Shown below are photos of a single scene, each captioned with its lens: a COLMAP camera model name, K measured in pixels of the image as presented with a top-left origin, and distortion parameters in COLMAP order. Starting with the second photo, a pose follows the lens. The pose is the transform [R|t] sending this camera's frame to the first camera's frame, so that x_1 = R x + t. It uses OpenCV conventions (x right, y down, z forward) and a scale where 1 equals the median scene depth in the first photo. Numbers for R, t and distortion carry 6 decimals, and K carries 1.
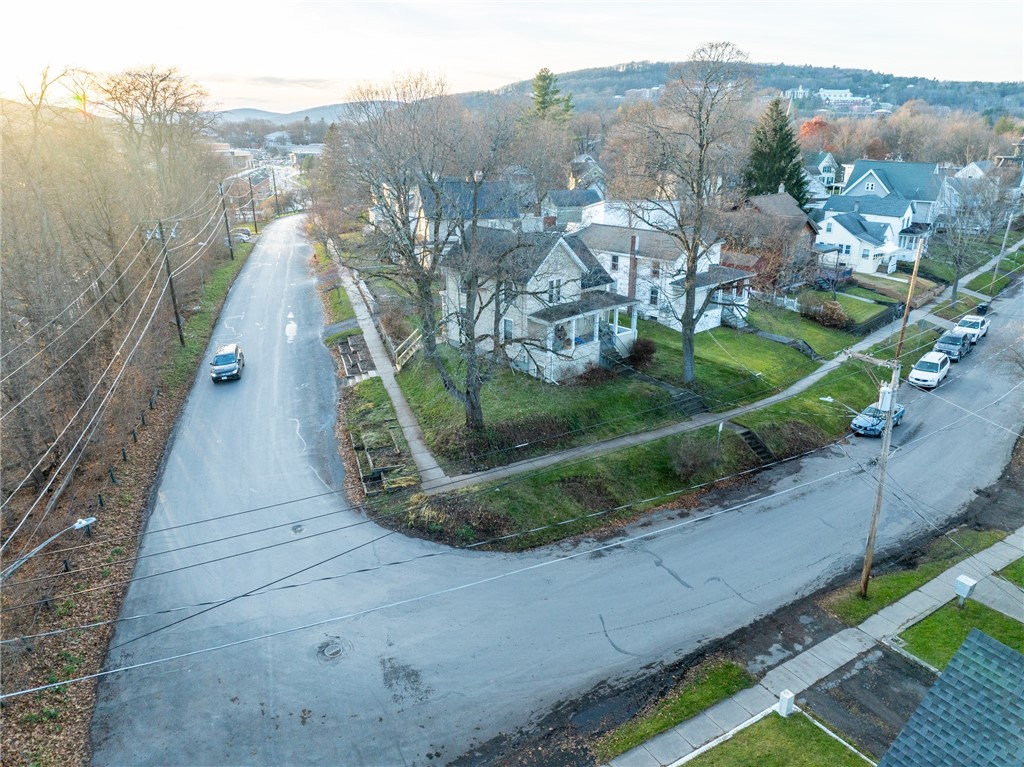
lens RADIAL K [[709.8, 0, 512.0], [0, 709.8, 383.5], [0, 0, 1]] dist [-0.040966, -0.001267]
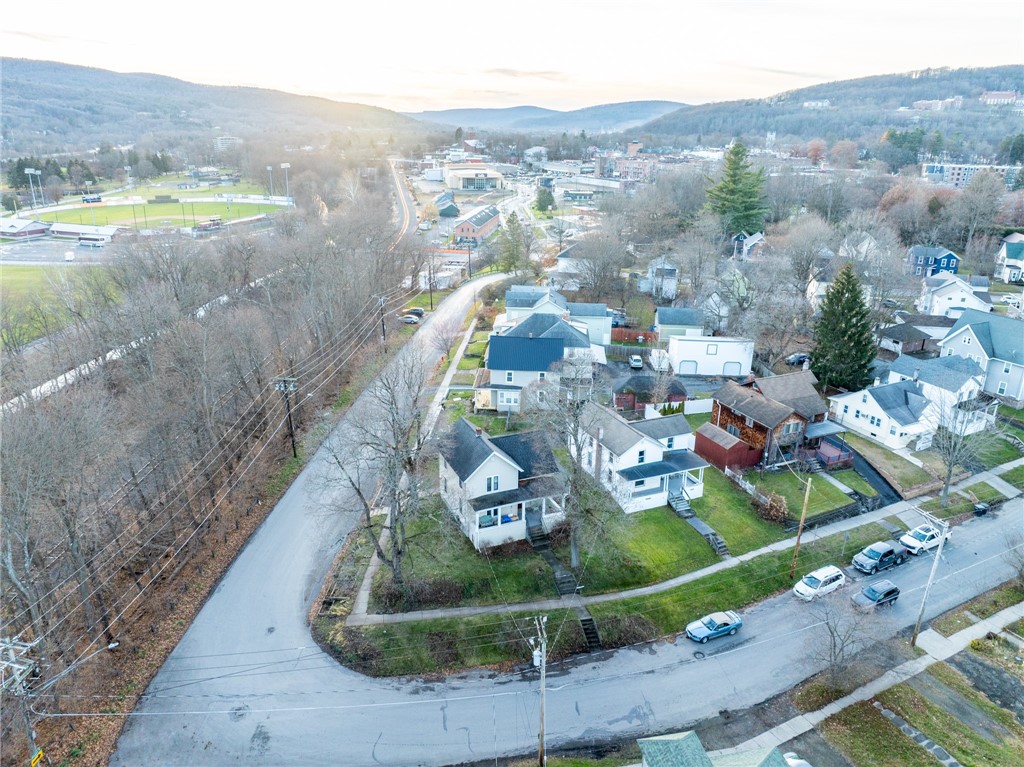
lens RADIAL K [[709.8, 0, 512.0], [0, 709.8, 383.5], [0, 0, 1]] dist [-0.040966, -0.001267]
pose [[0.936599, 0.122118, -0.328435, 0.535558], [-0.122387, 0.992282, 0.019936, -0.361048], [0.328334, 0.021524, 0.944316, -0.328058]]
